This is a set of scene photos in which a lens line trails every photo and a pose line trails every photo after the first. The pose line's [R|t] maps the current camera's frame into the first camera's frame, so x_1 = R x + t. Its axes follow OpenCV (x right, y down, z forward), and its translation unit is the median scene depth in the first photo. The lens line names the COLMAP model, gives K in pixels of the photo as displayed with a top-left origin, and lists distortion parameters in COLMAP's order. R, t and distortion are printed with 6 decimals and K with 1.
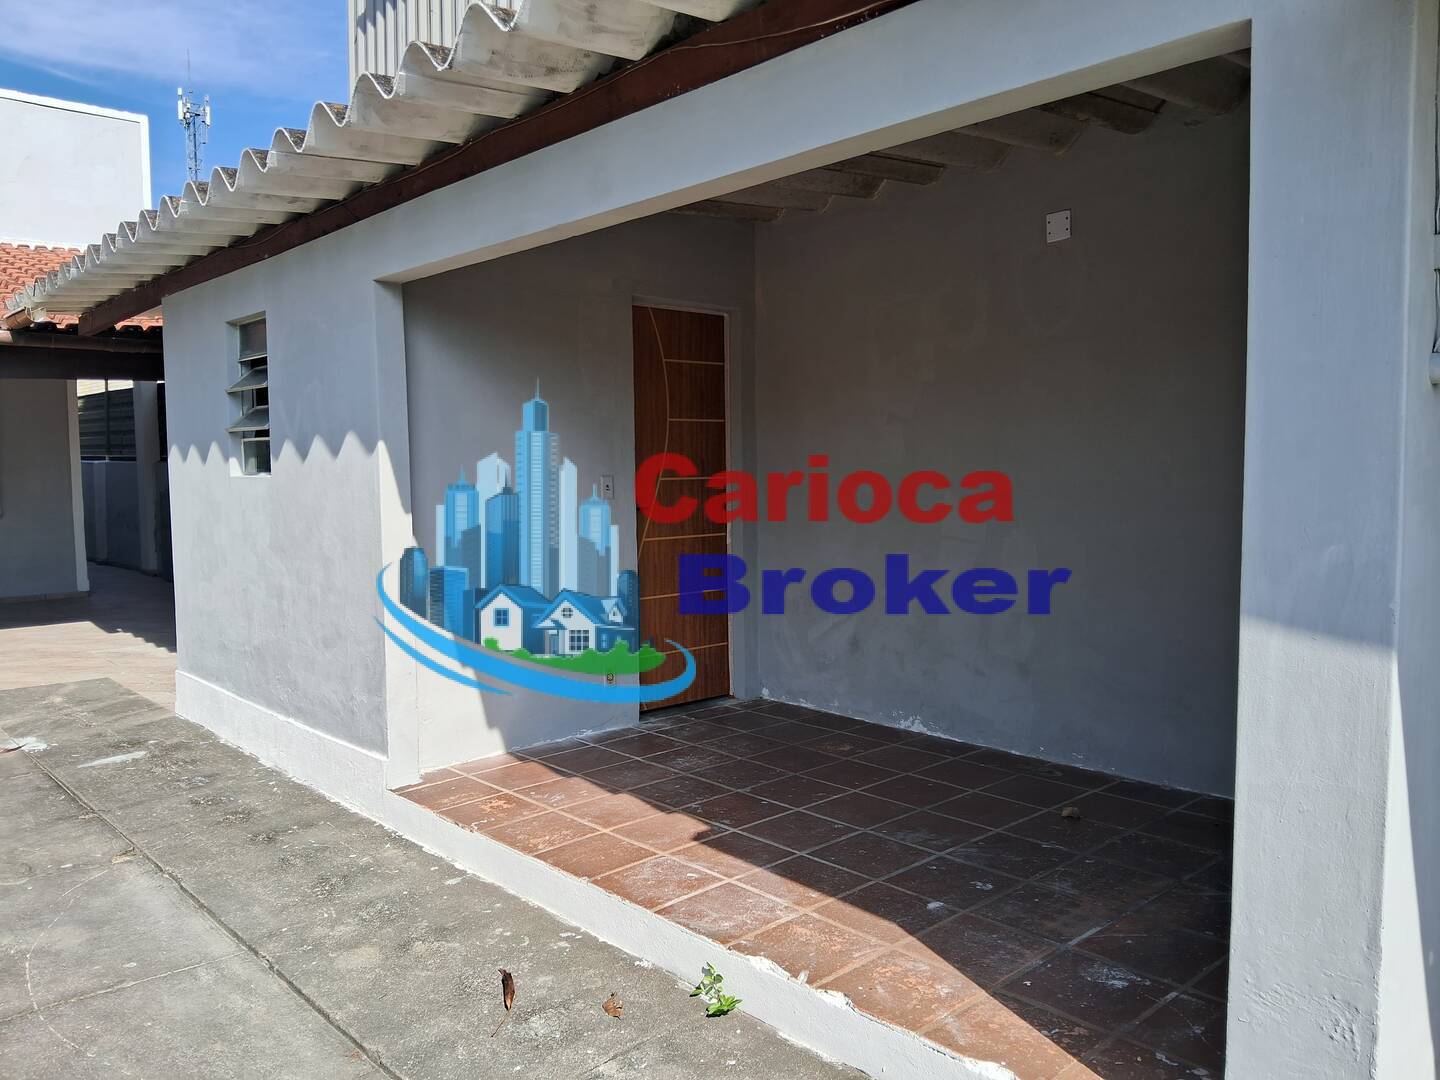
lens RADIAL K [[1133.6, 0, 711.0], [0, 1133.6, 544.3], [0, 0, 1]] dist [0.007862, -0.042995]
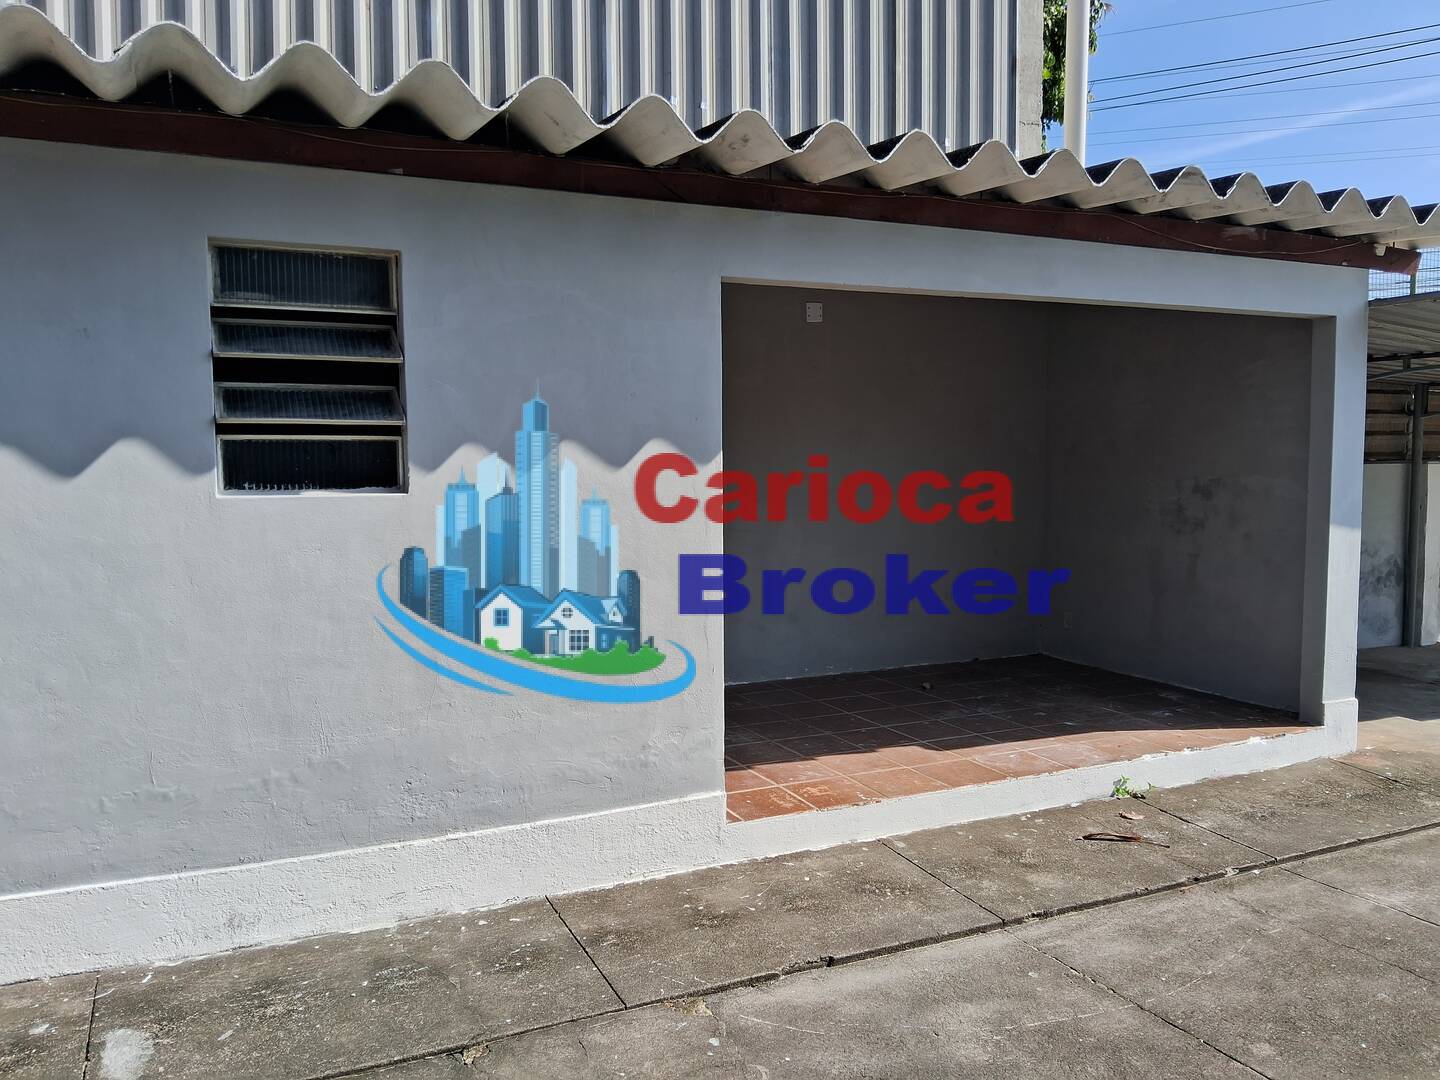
lens RADIAL K [[1133.6, 0, 707.9], [0, 1133.6, 540.5], [0, 0, 1]] dist [0.007862, -0.042995]
pose [[0.272274, -0.058644, 0.960431, -1.317829], [0.074896, 0.996404, 0.039608, -0.060051], [-0.959301, 0.061148, 0.275687, 0.841986]]
